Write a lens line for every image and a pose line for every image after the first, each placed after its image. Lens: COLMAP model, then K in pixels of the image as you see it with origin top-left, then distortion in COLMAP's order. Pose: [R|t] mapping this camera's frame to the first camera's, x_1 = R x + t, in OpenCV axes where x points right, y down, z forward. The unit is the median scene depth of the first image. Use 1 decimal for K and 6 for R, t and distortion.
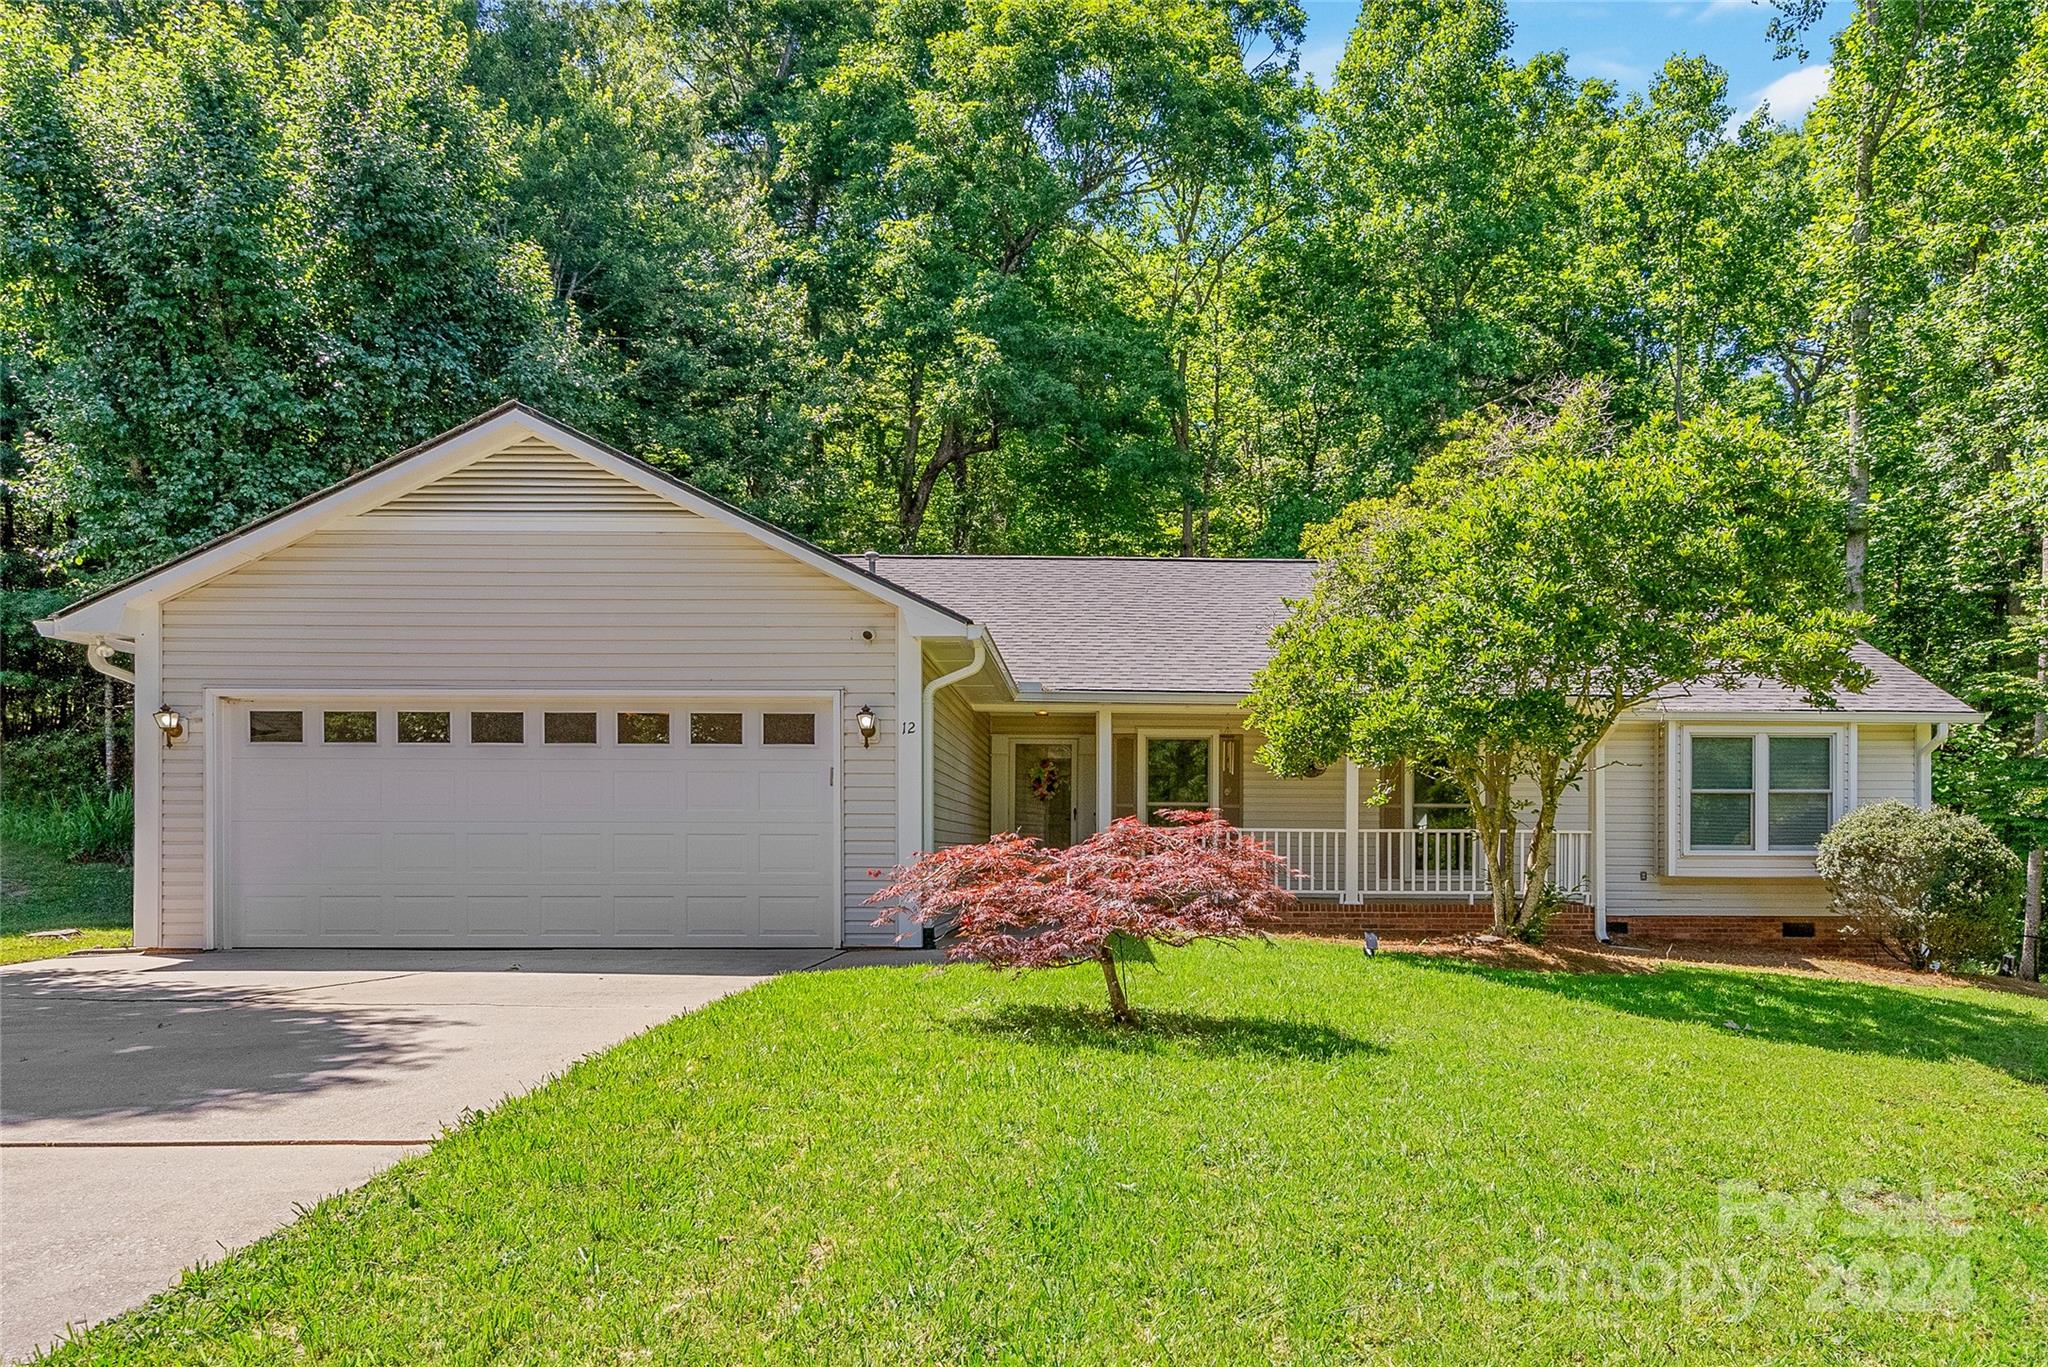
lens RADIAL K [[909.1, 0, 1025.7], [0, 909.1, 741.5], [0, 0, 1]] dist [0.003861, 0.000555]
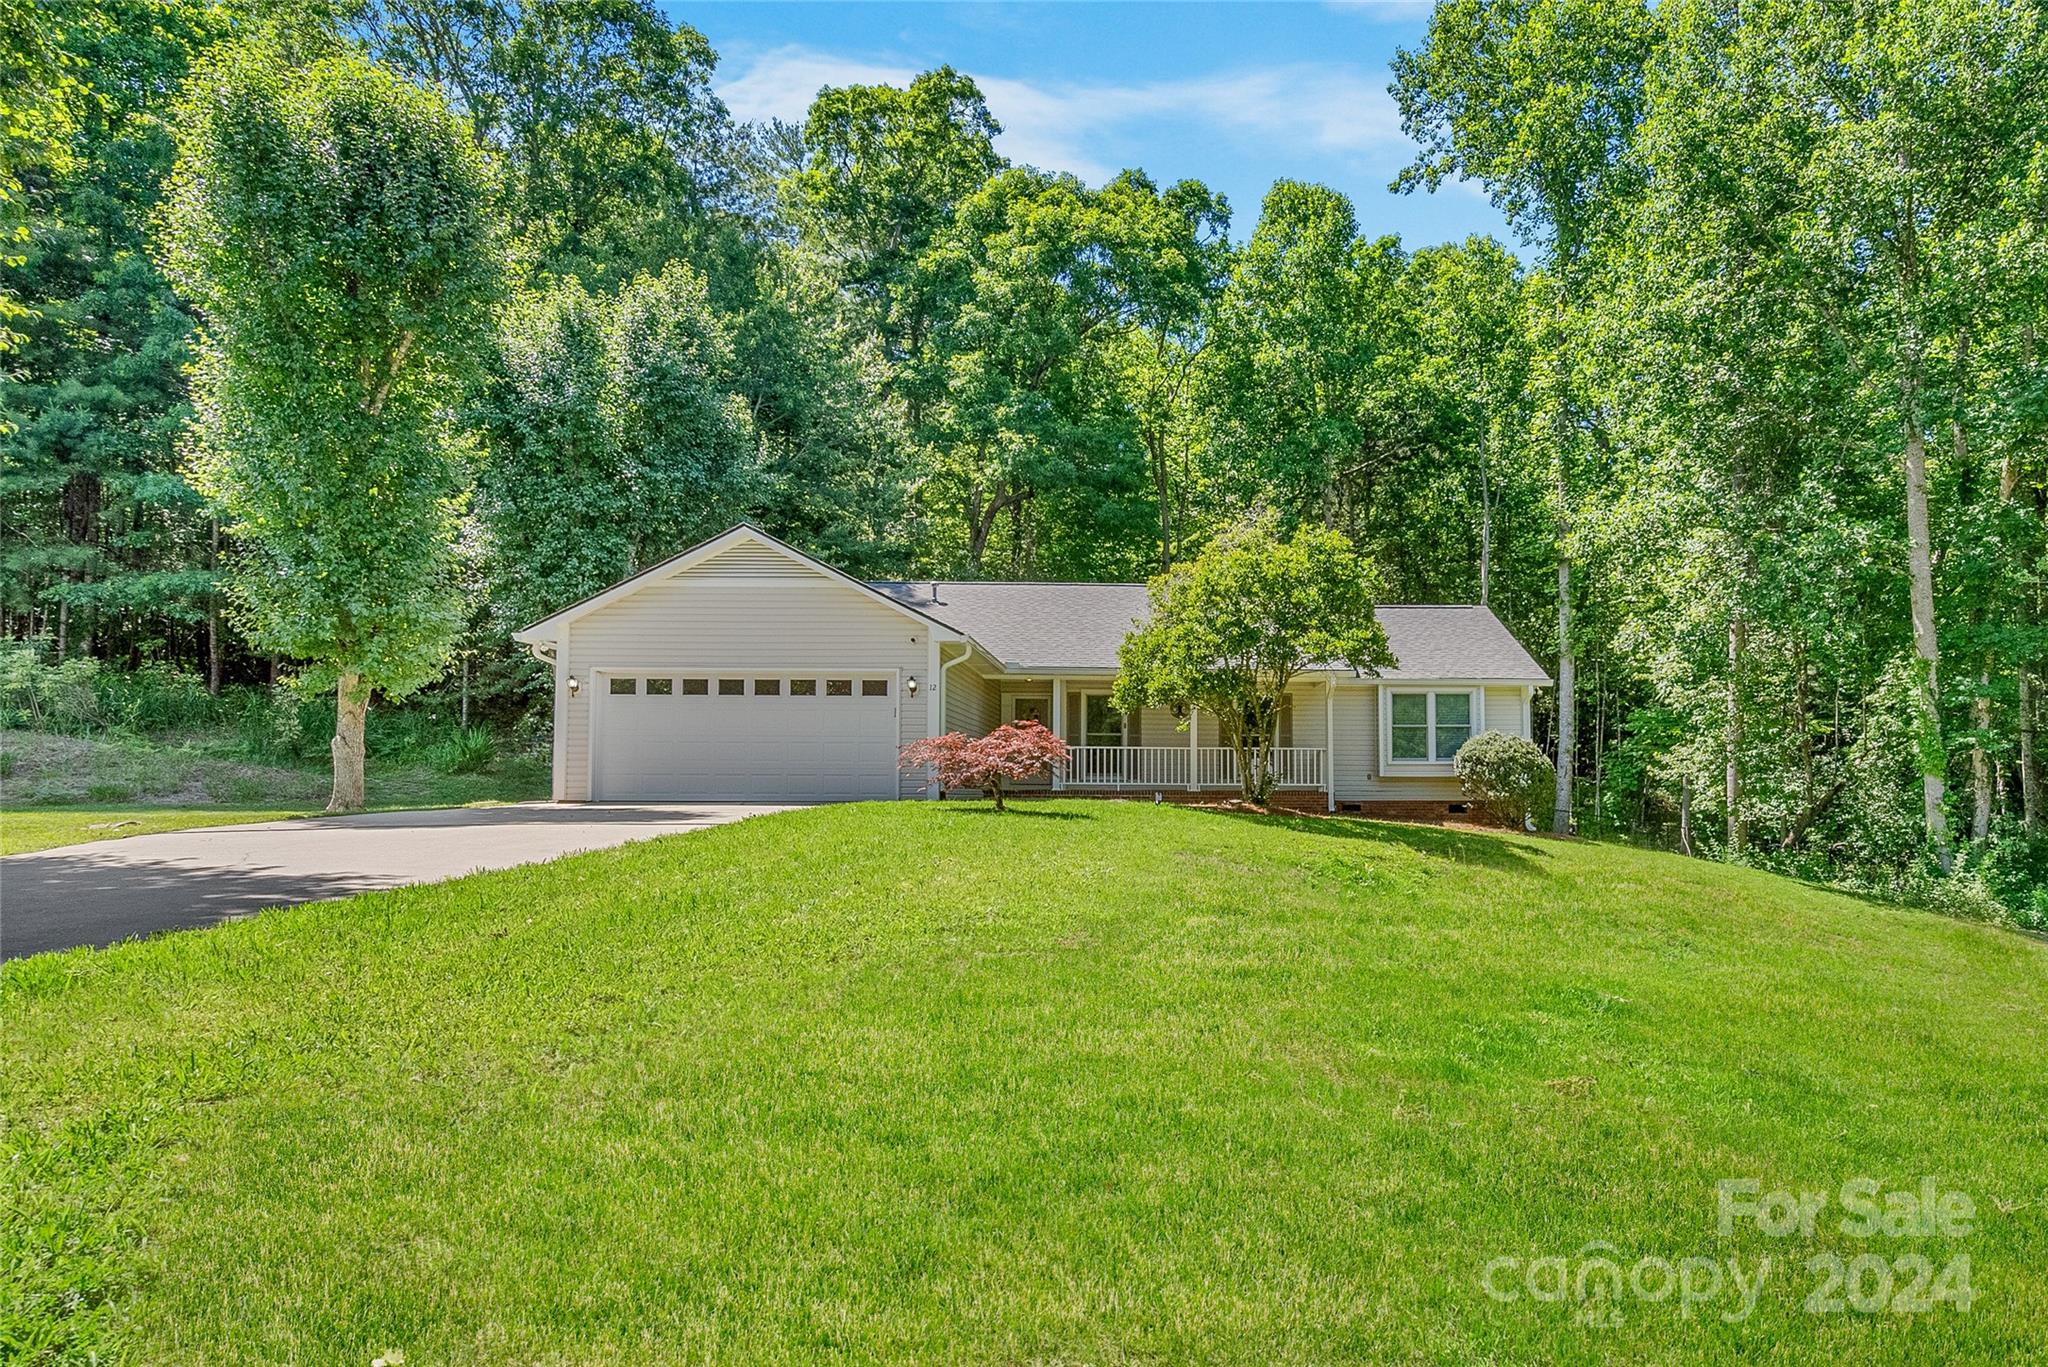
lens RADIAL K [[937.3, 0, 1029.1], [0, 937.3, 669.7], [0, 0, 1]] dist [-0.002715, 0.000913]
pose [[0.989430, -0.001395, -0.145007, 0.222645], [-0.004609, 0.999146, -0.041060, 0.017425], [0.144940, 0.041295, 0.988578, -0.584752]]
